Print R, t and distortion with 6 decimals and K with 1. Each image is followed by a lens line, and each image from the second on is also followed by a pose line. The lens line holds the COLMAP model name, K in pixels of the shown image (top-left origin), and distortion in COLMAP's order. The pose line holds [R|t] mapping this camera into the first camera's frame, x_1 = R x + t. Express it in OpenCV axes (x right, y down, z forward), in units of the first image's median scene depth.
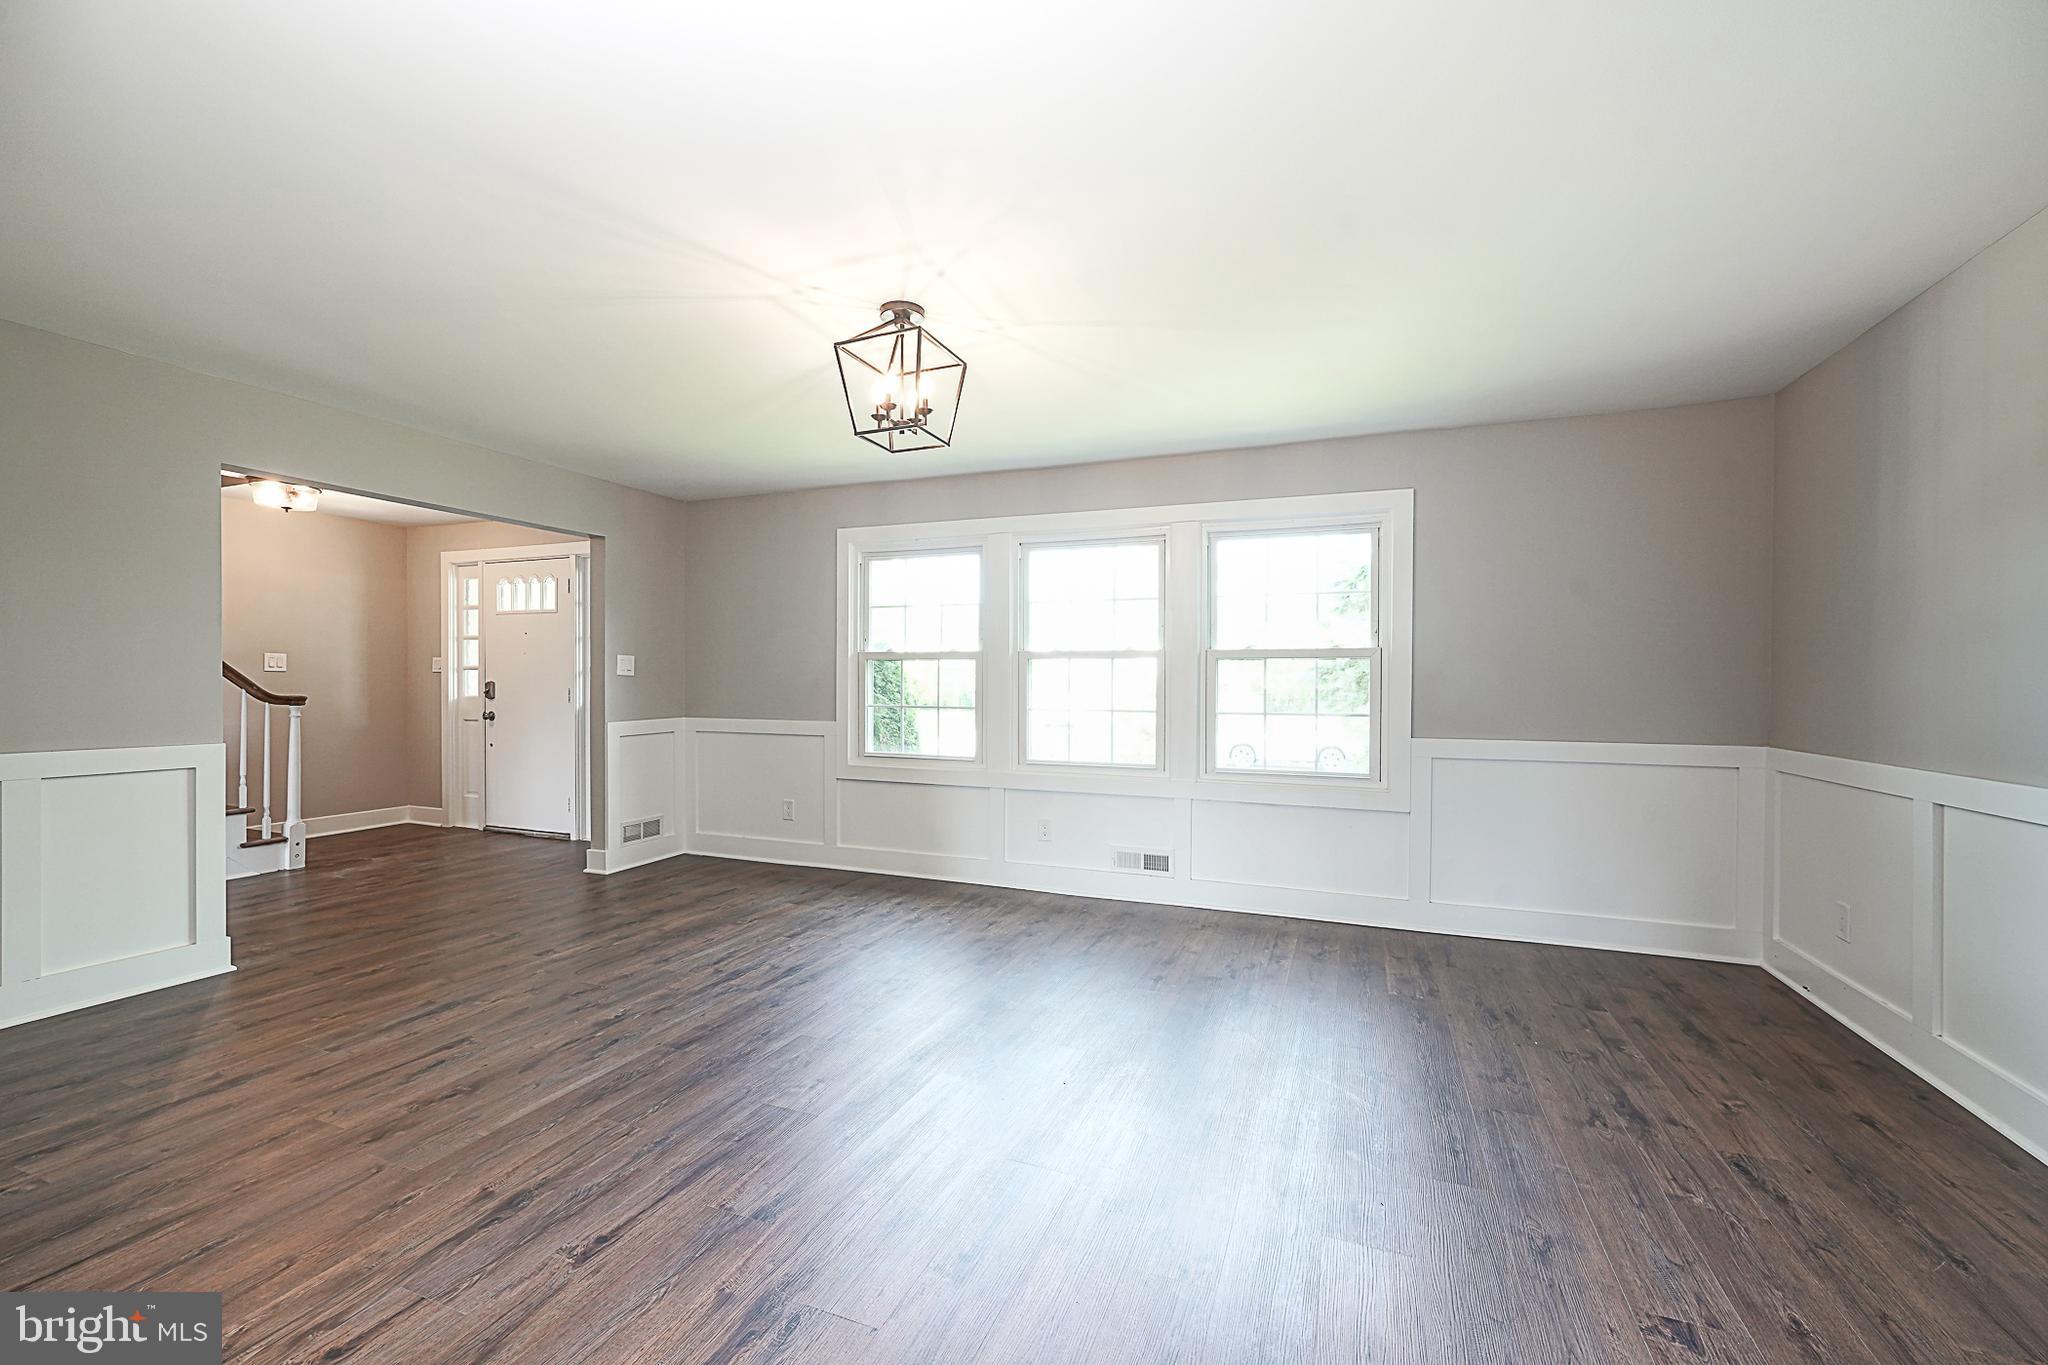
lens RADIAL K [[855.4, 0, 1024.0], [0, 855.4, 682.5], [0, 0, 1]] dist [0.000754, -0.000069]
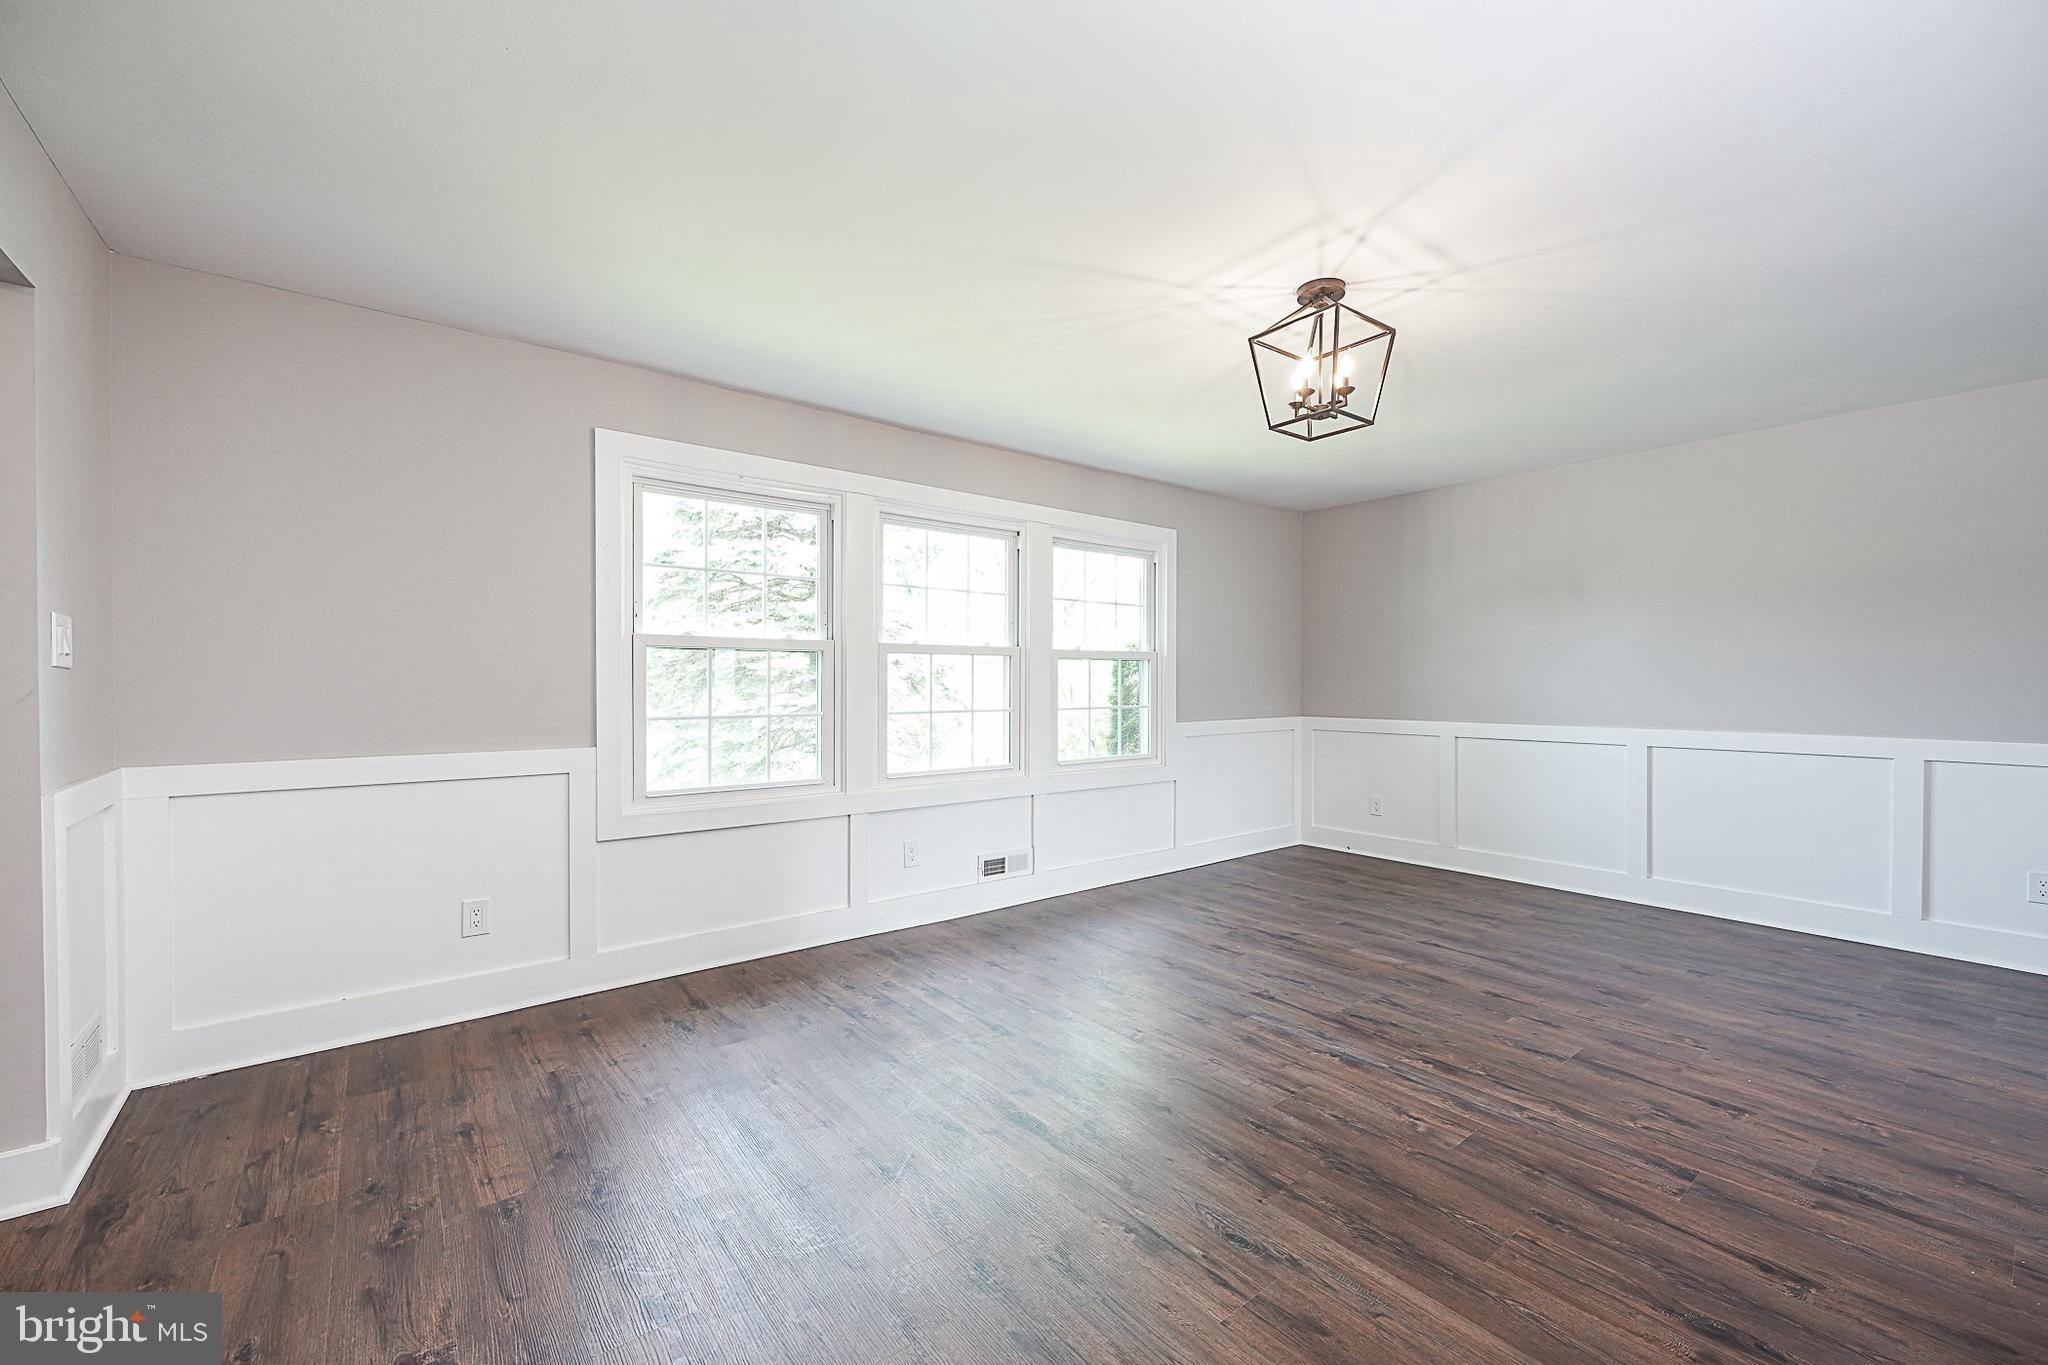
lens RADIAL K [[855.4, 0, 1024.0], [0, 855.4, 682.5], [0, 0, 1]] dist [0.000754, -0.000069]
pose [[0.476150, -0.010375, 0.879303, -0.773075], [-0.000080, 0.999930, 0.011841, -0.010274], [-0.879364, -0.005708, 0.476115, 0.569063]]
